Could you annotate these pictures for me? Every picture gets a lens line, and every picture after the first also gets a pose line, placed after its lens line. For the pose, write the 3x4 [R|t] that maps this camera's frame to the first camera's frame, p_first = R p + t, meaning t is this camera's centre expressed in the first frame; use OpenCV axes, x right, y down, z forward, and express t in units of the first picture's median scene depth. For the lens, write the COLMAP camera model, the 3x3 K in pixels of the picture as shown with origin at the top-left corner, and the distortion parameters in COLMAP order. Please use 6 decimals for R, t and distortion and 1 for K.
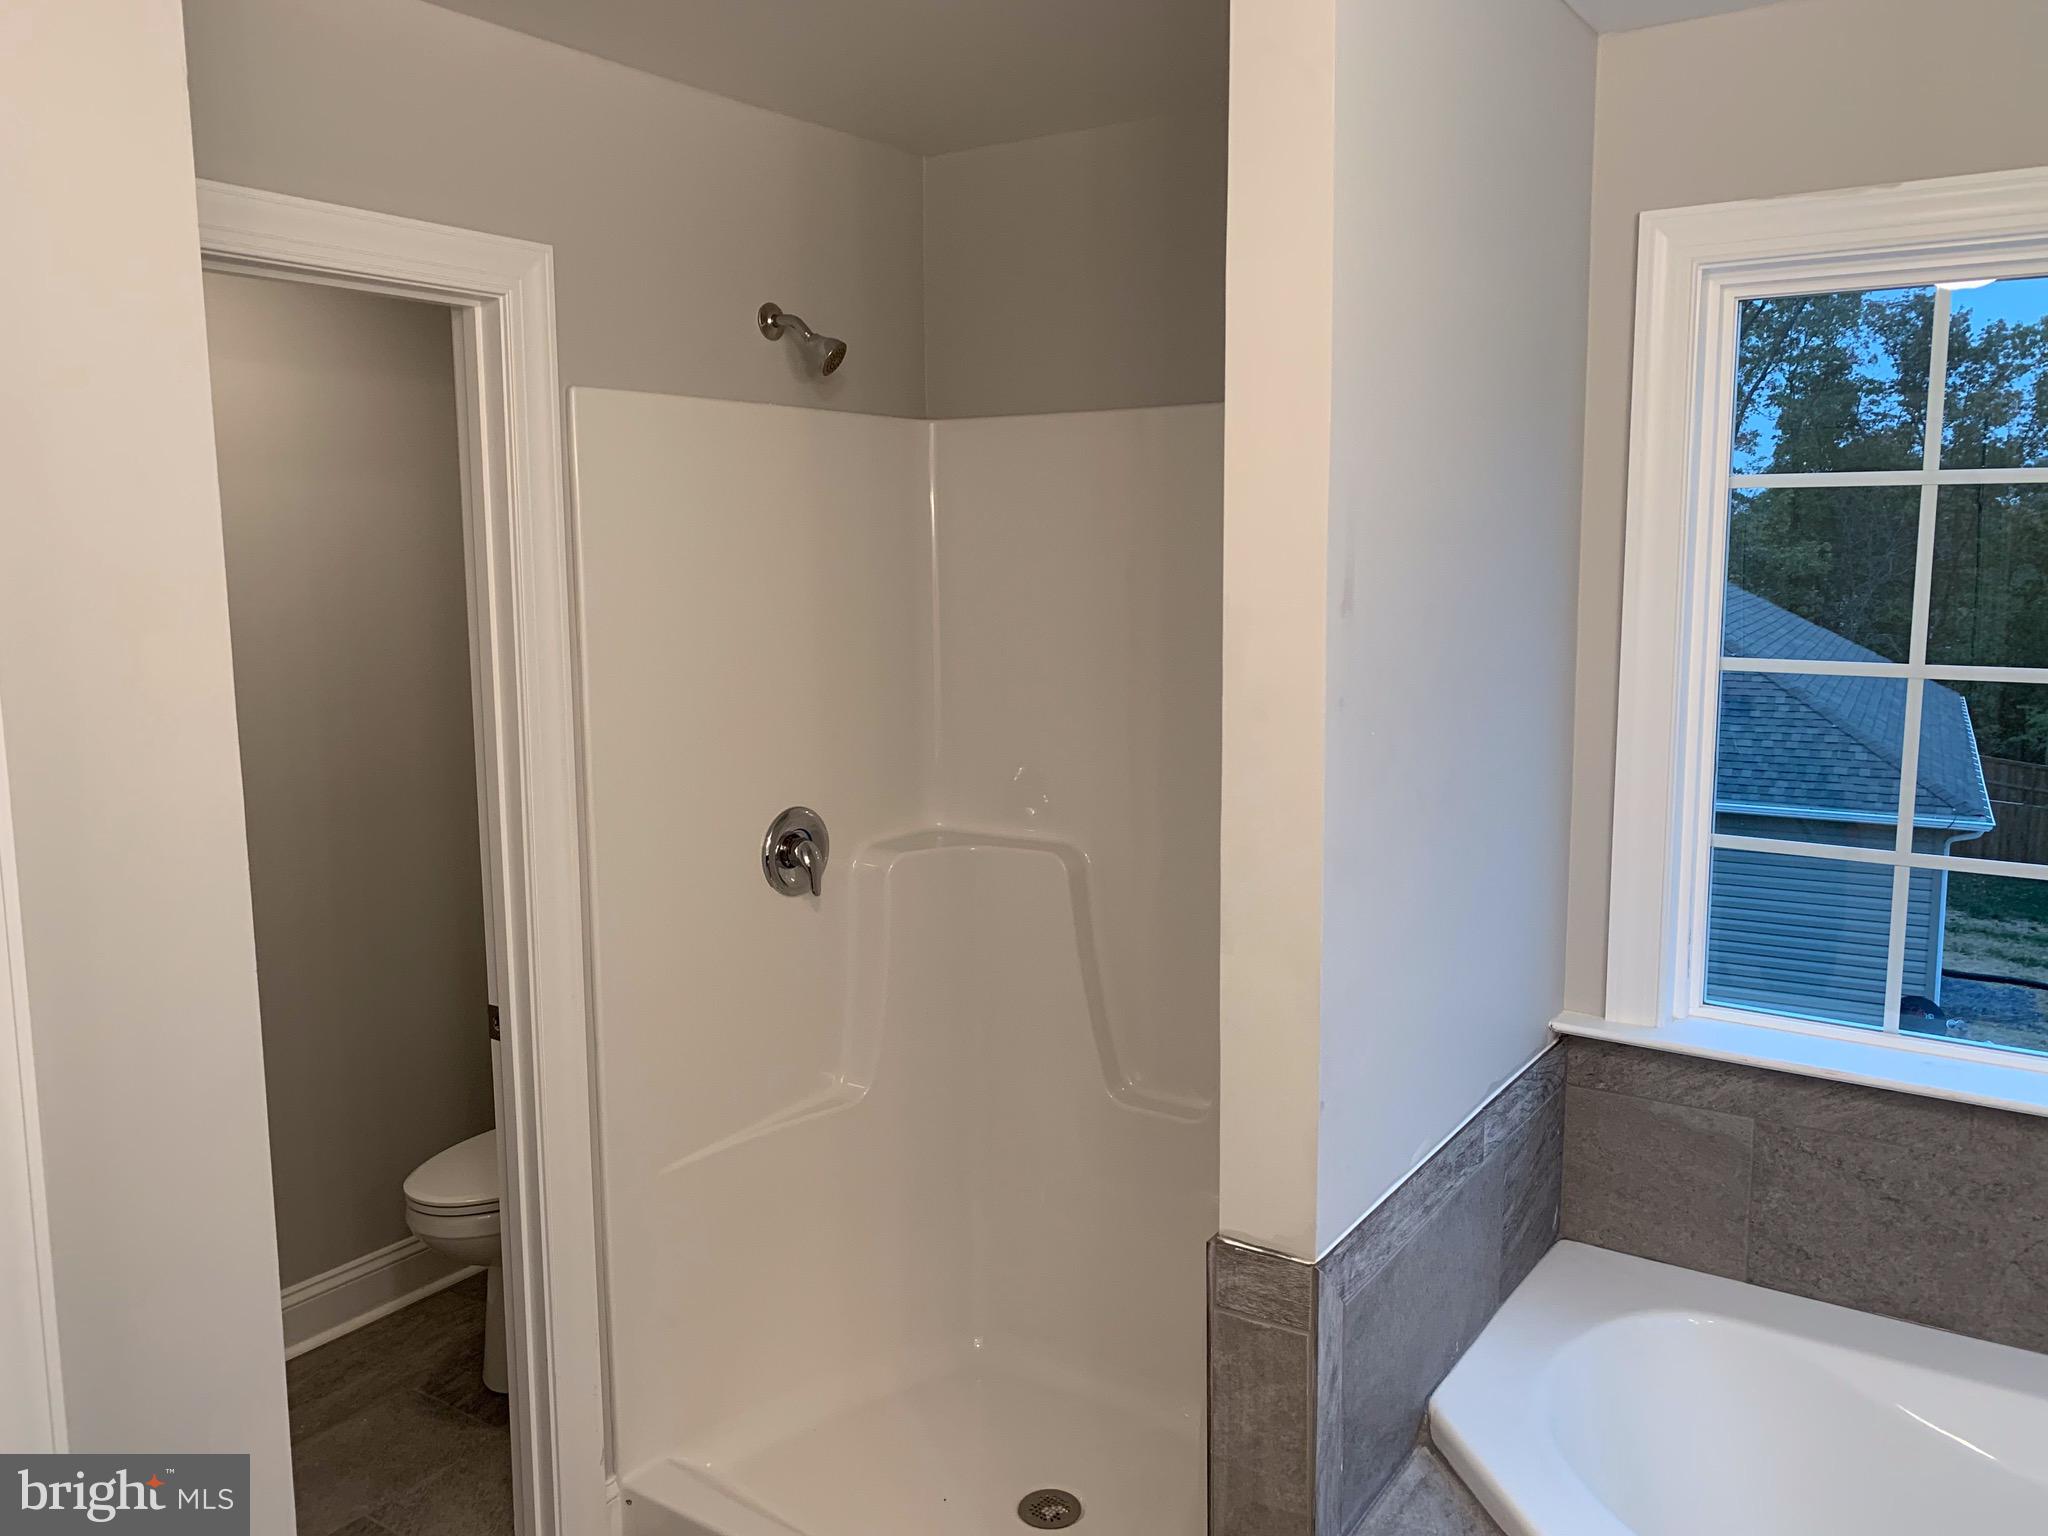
lens RADIAL K [[1564.0, 0, 1033.3], [0, 1564.0, 769.9], [0, 0, 1]] dist [0.031281, -0.049365]
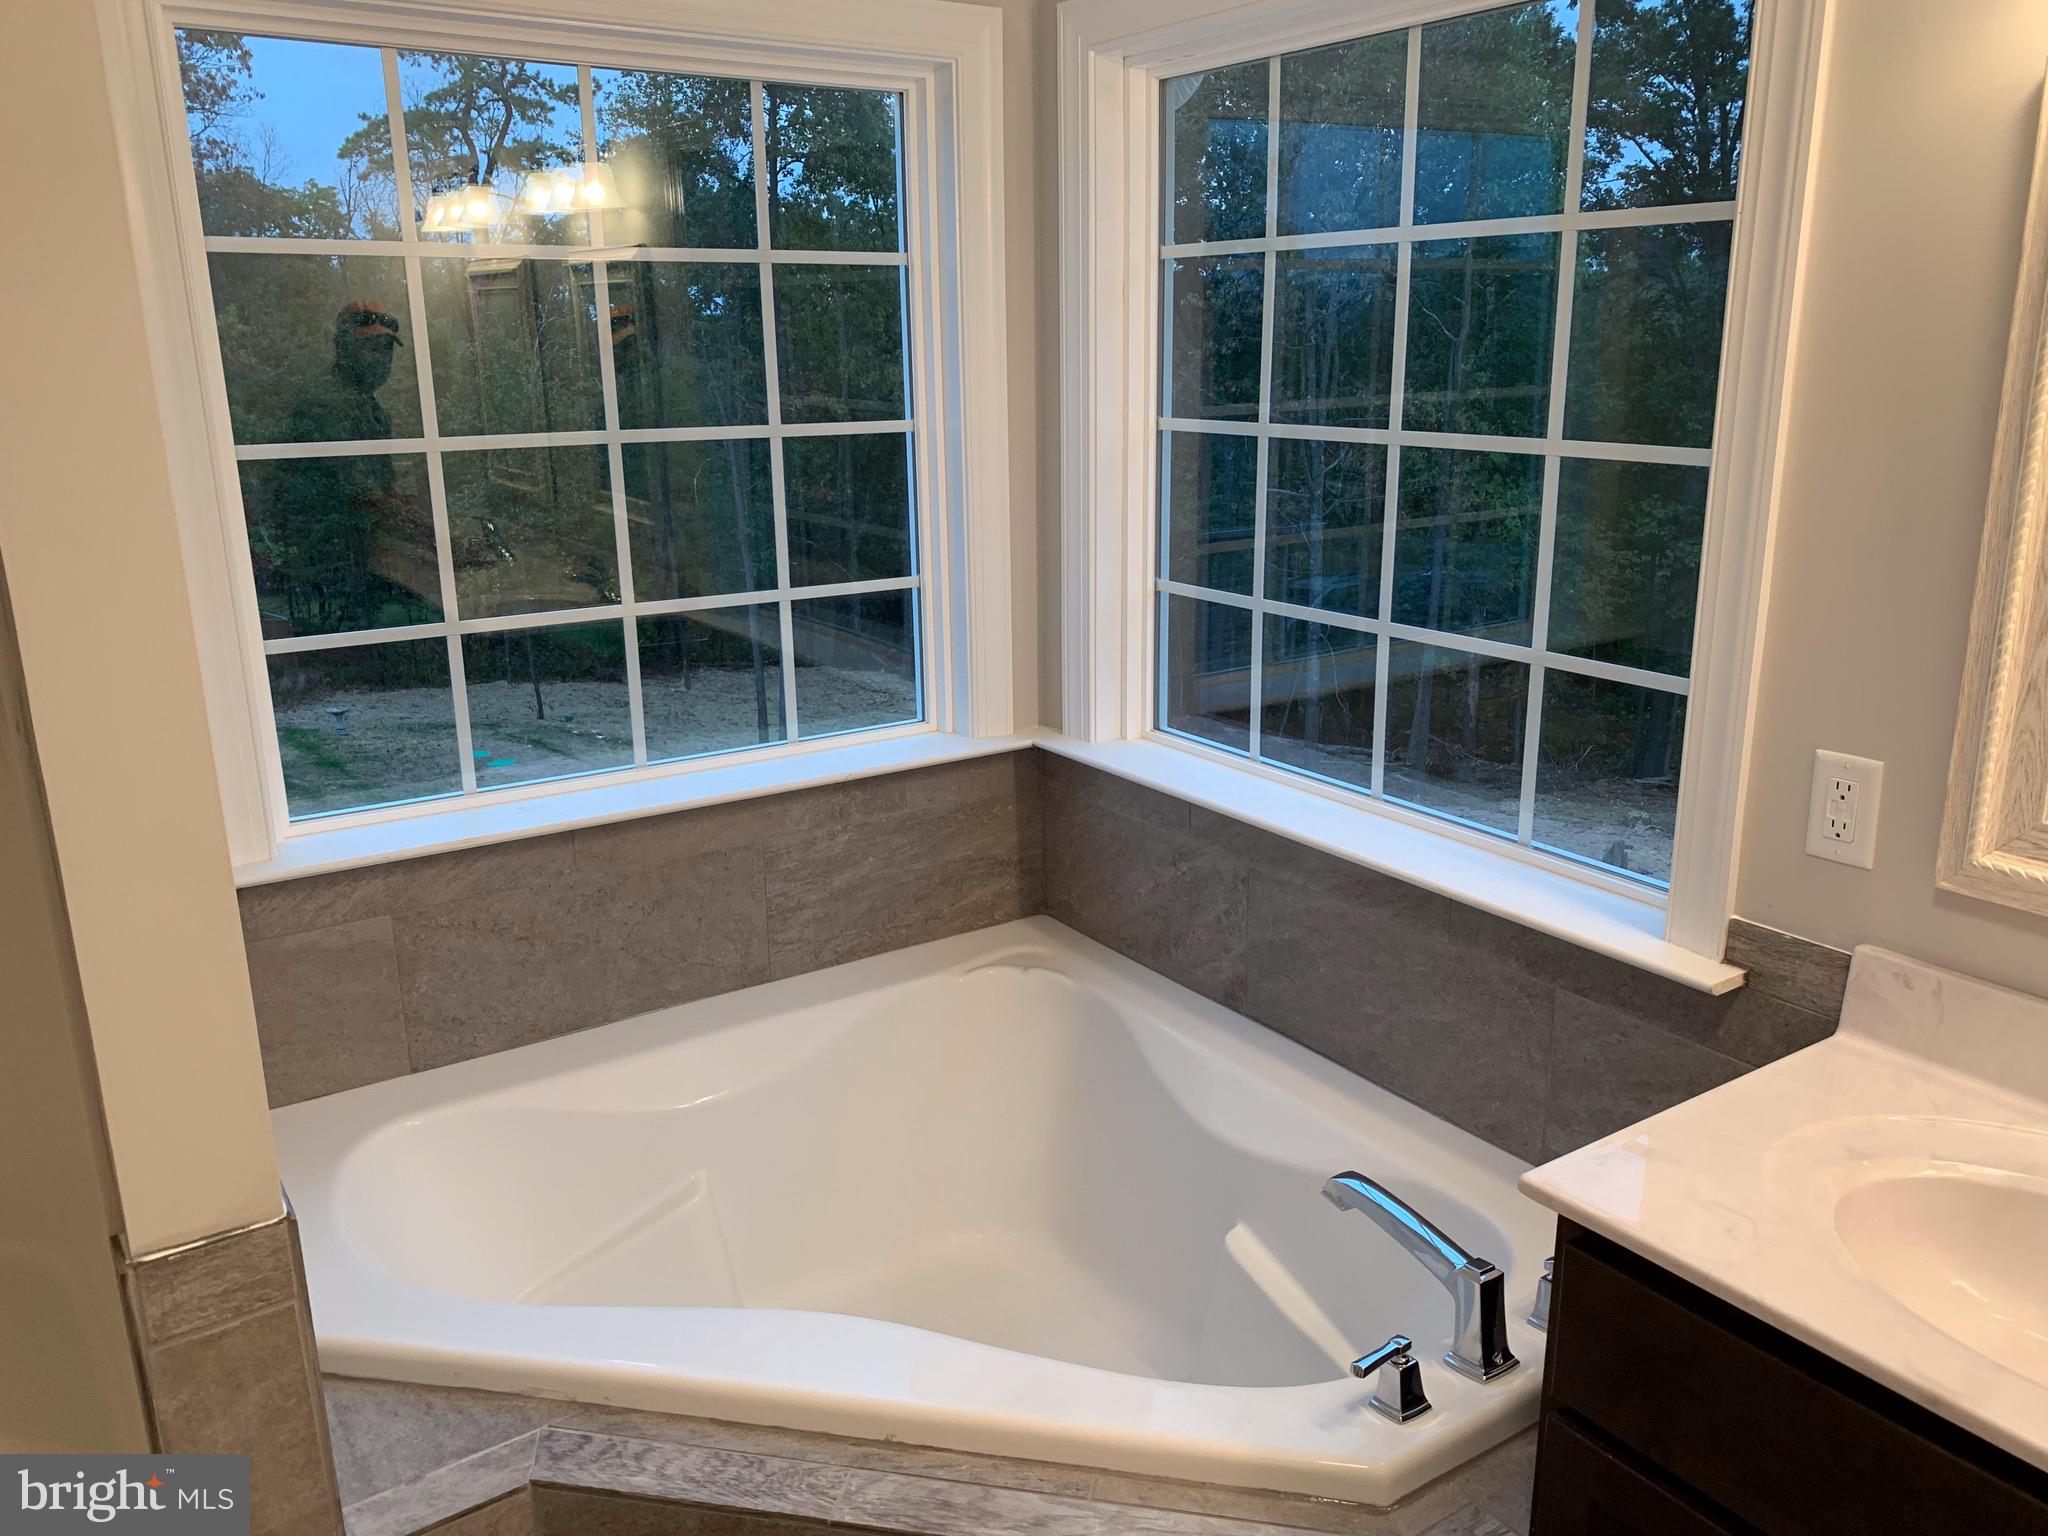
lens RADIAL K [[1564.0, 0, 1035.5], [0, 1564.0, 761.5], [0, 0, 1]] dist [0.031281, -0.049365]
pose [[0.351506, -0.240948, 0.904648, -0.279491], [0.137107, 0.969143, 0.204852, -0.019499], [-0.926091, 0.052027, 0.373695, 0.254143]]
